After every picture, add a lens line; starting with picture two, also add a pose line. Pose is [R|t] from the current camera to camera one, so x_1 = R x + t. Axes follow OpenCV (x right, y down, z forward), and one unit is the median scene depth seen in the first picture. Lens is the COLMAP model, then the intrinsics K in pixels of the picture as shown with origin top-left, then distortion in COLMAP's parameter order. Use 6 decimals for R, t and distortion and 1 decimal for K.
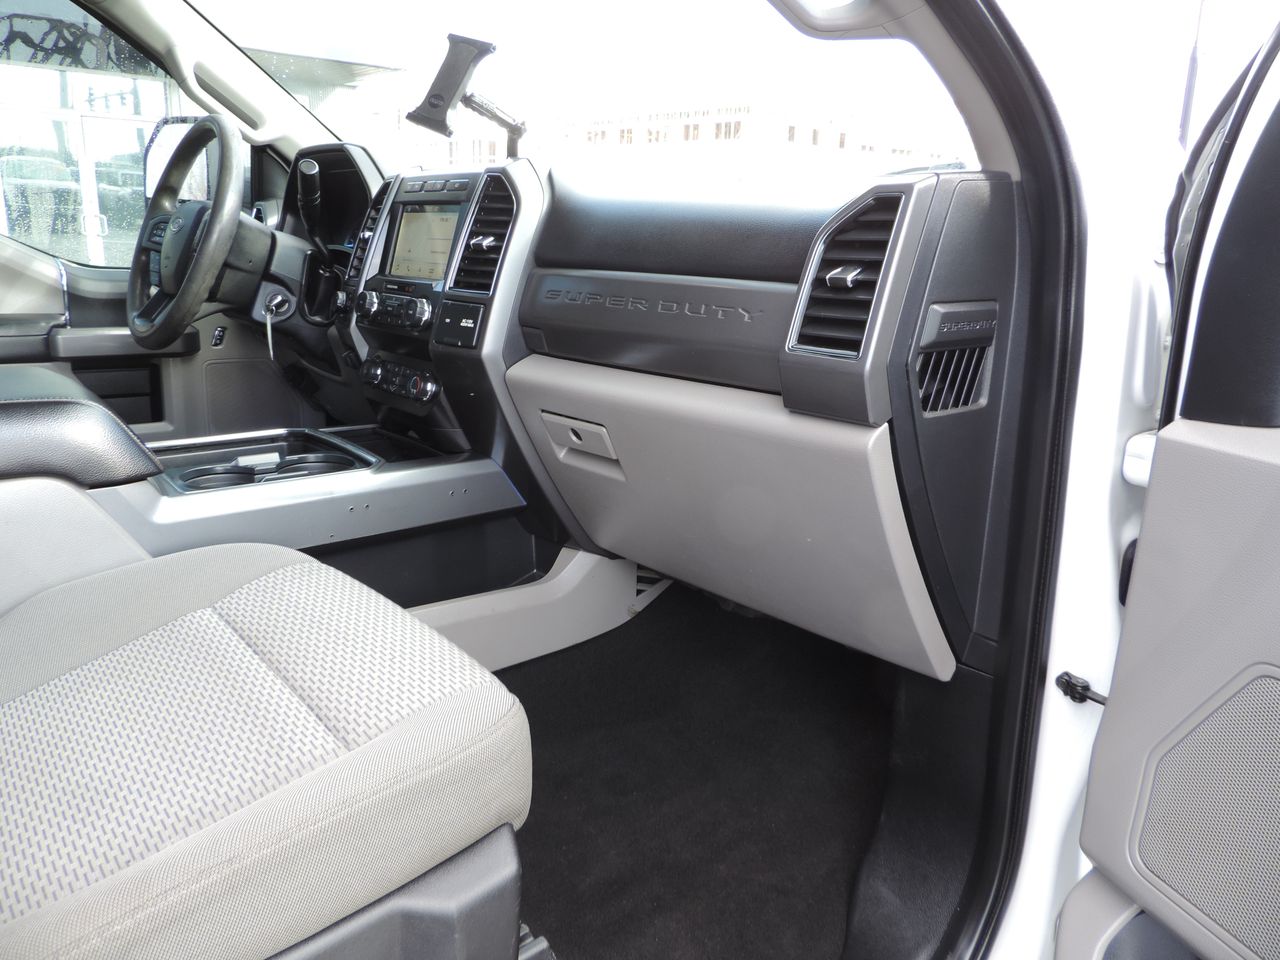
lens RADIAL K [[908.4, 0, 645.5], [0, 908.4, 466.7], [0, 0, 1]] dist [-0.004294, -0.001358]
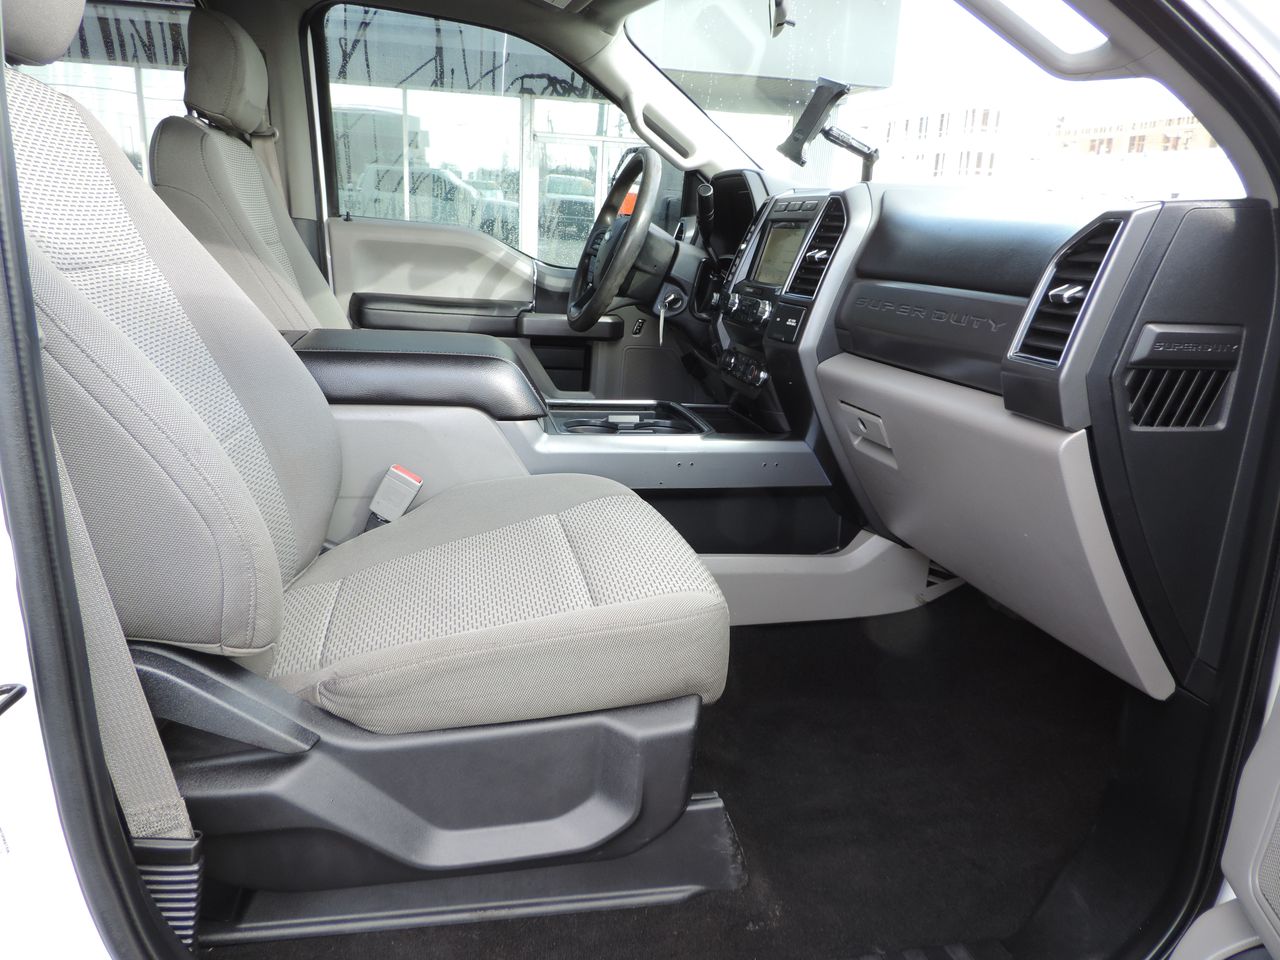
lens RADIAL K [[939.6, 0, 658.1], [0, 939.6, 476.6], [0, 0, 1]] dist [-0.039303, 0.003812]
pose [[0.878005, 0.130040, -0.460649, 0.228232], [-0.134094, 0.990676, 0.024081, 0.032791], [0.459485, 0.040627, 0.887256, -0.146189]]
